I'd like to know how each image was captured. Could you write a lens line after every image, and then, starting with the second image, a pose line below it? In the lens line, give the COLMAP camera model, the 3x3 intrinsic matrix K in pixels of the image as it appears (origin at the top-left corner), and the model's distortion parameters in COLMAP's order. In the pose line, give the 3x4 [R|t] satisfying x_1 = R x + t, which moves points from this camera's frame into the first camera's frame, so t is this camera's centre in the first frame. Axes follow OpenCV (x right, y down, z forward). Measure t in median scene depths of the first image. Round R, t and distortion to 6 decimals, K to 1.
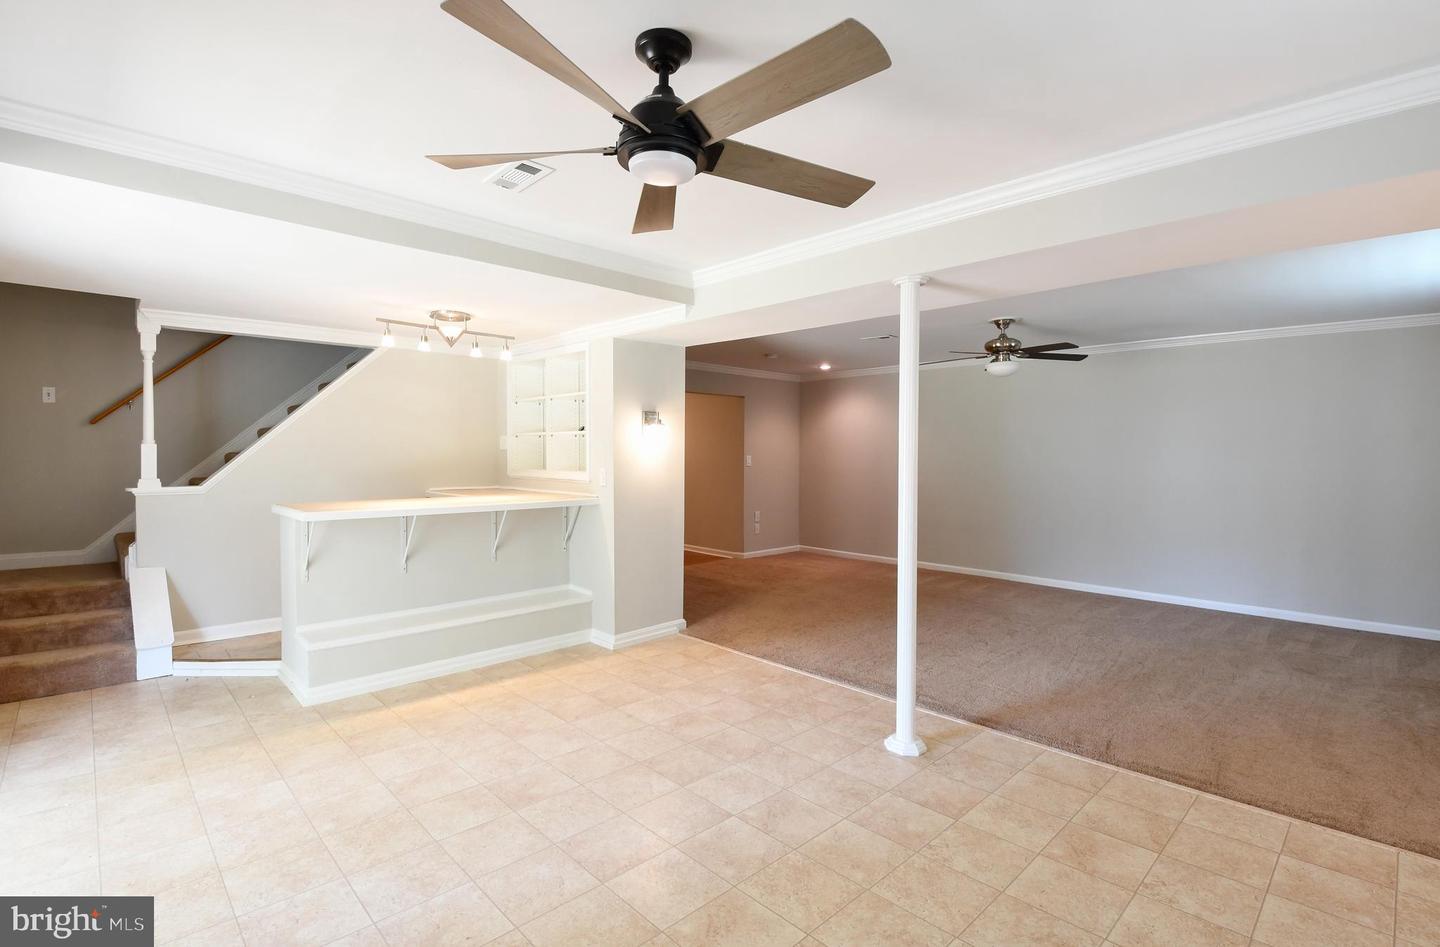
lens RADIAL K [[665.1, 0, 717.7], [0, 665.1, 471.0], [0, 0, 1]] dist [0.002636, -0.010046]
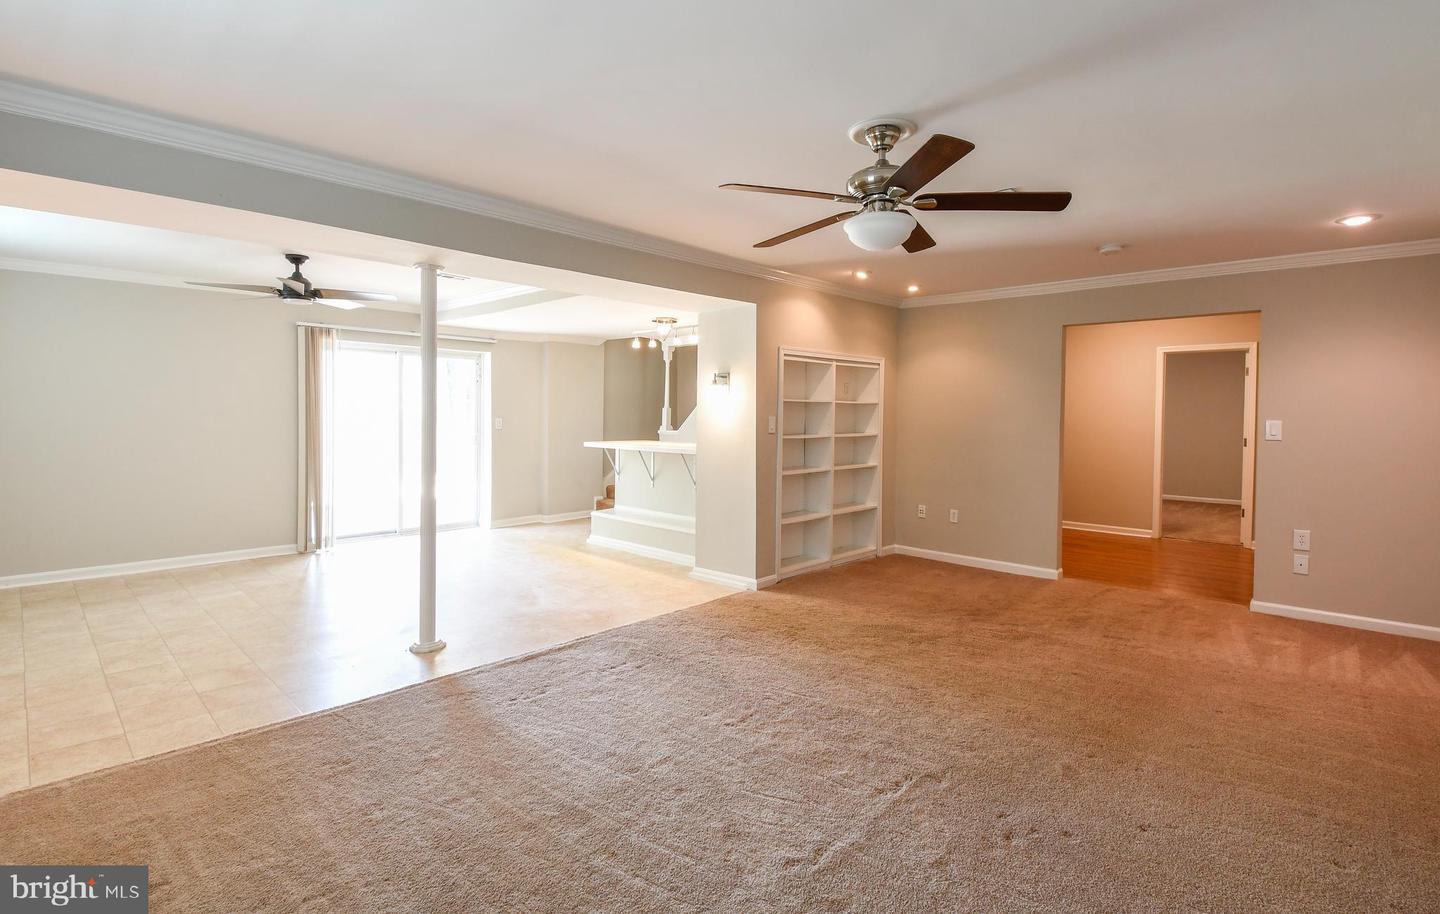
lens RADIAL K [[671.2, 0, 717.1], [0, 671.2, 414.5], [0, 0, 1]] dist [-0.000053, -0.009627]
pose [[0.049423, 0.000264, -0.998778, 1.177437], [-0.035747, 0.999360, -0.001504, -0.024517], [0.998138, 0.035777, 0.049401, 1.109969]]
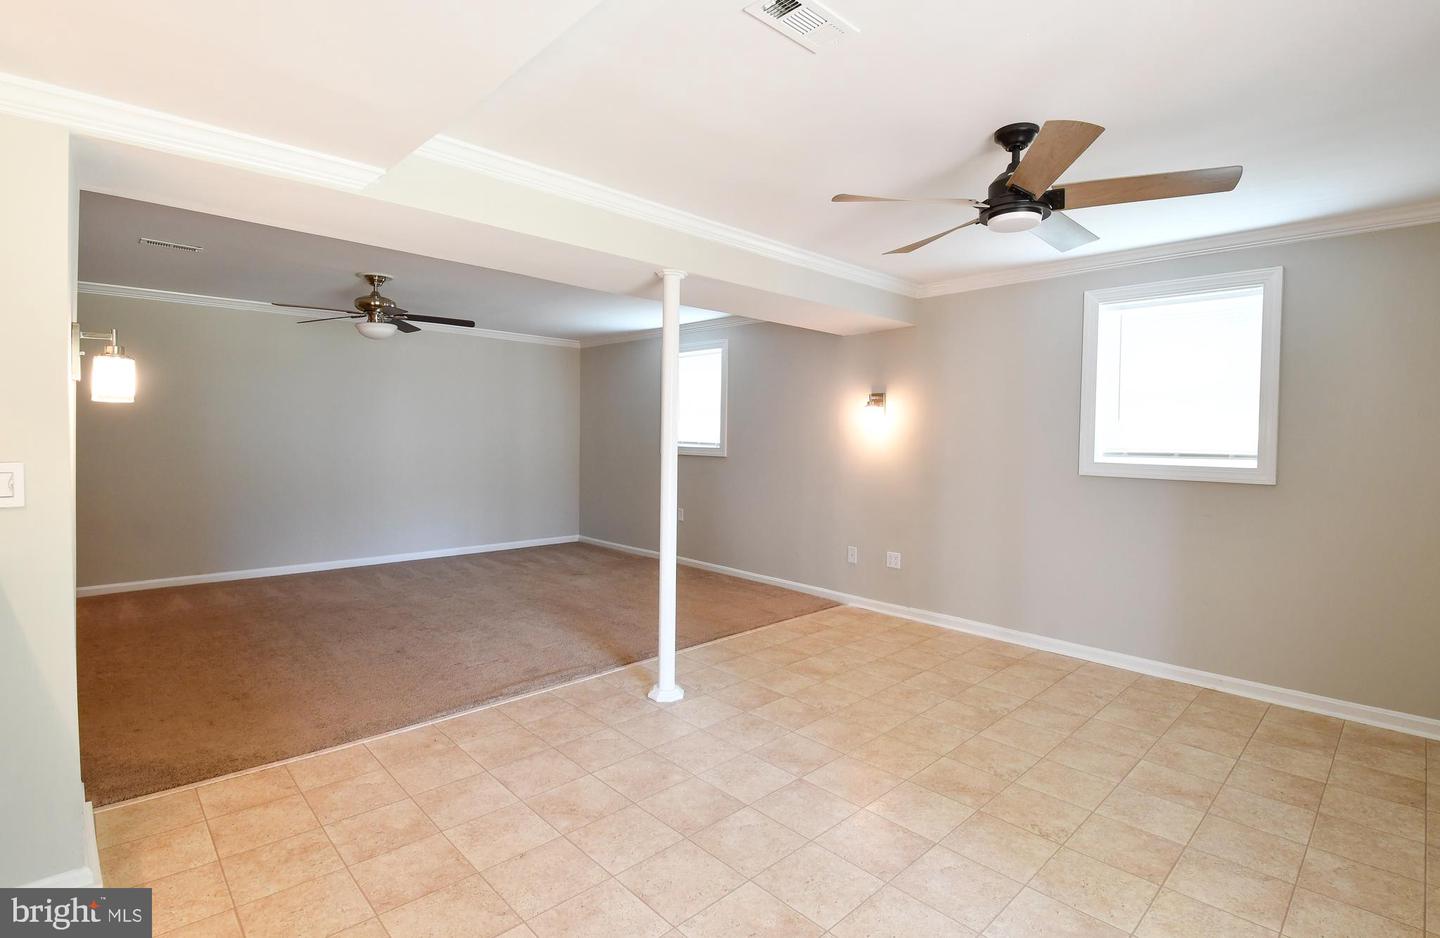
lens RADIAL K [[680.0, 0, 719.2], [0, 680.0, 452.5], [0, 0, 1]] dist [0.025201, -0.032736]
pose [[0.002897, -0.034963, 0.999384, -0.636753], [0.011026, 0.999329, 0.034929, -0.020872], [-0.999935, 0.010918, 0.003281, 0.688500]]
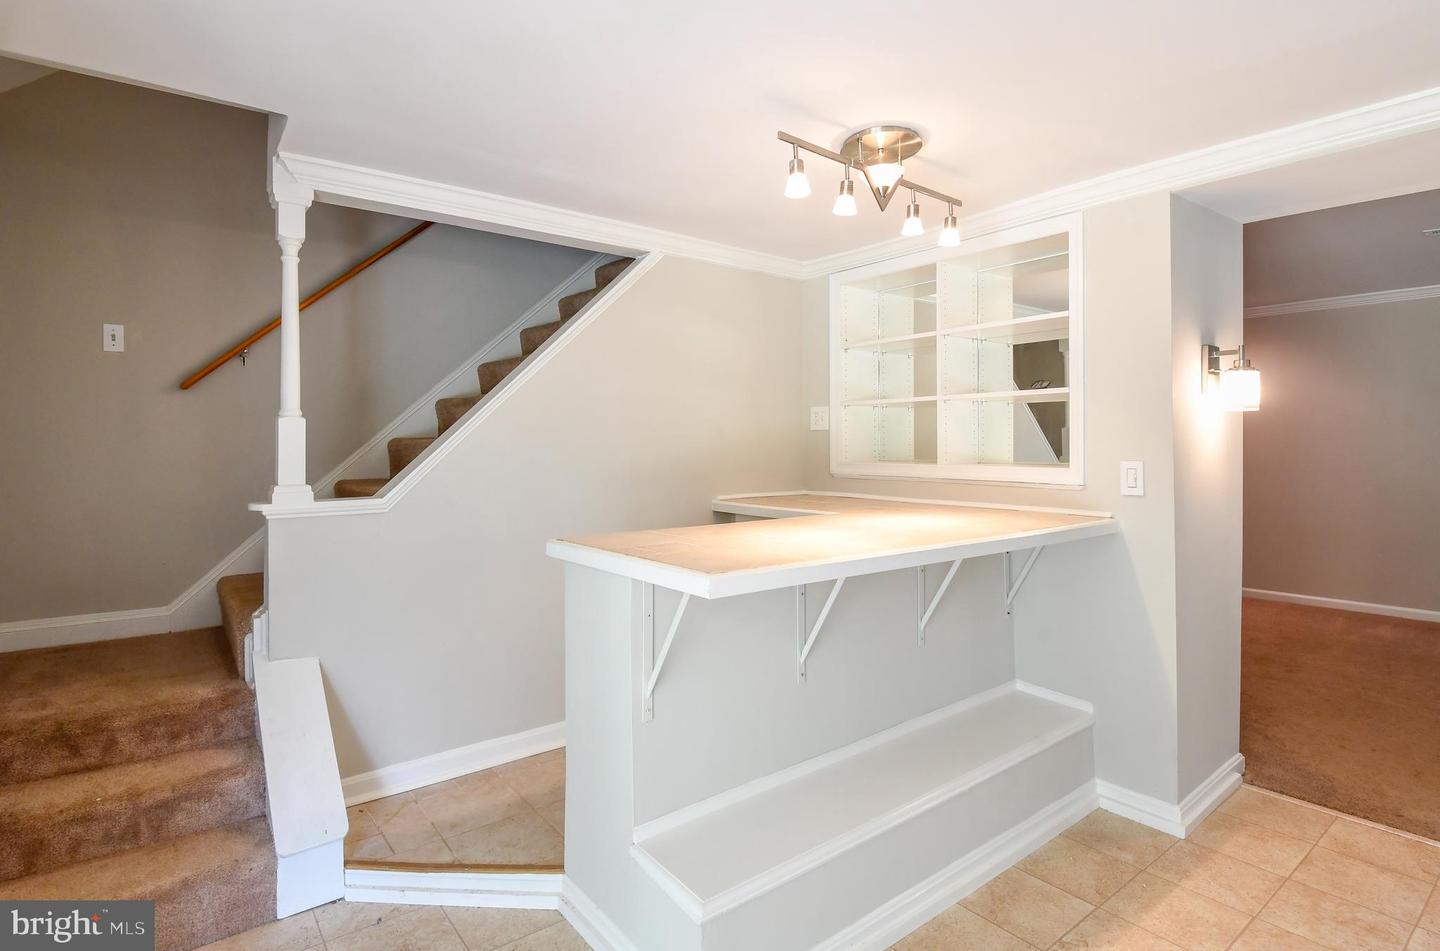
lens RADIAL K [[713.3, 0, 722.3], [0, 713.3, 451.0], [0, 0, 1]] dist [0.031741, -0.023304]
pose [[0.994819, -0.006688, -0.101442, -0.489900], [0.004844, 0.999819, -0.018414, -0.003170], [0.101547, 0.017827, 0.994671, 0.498725]]
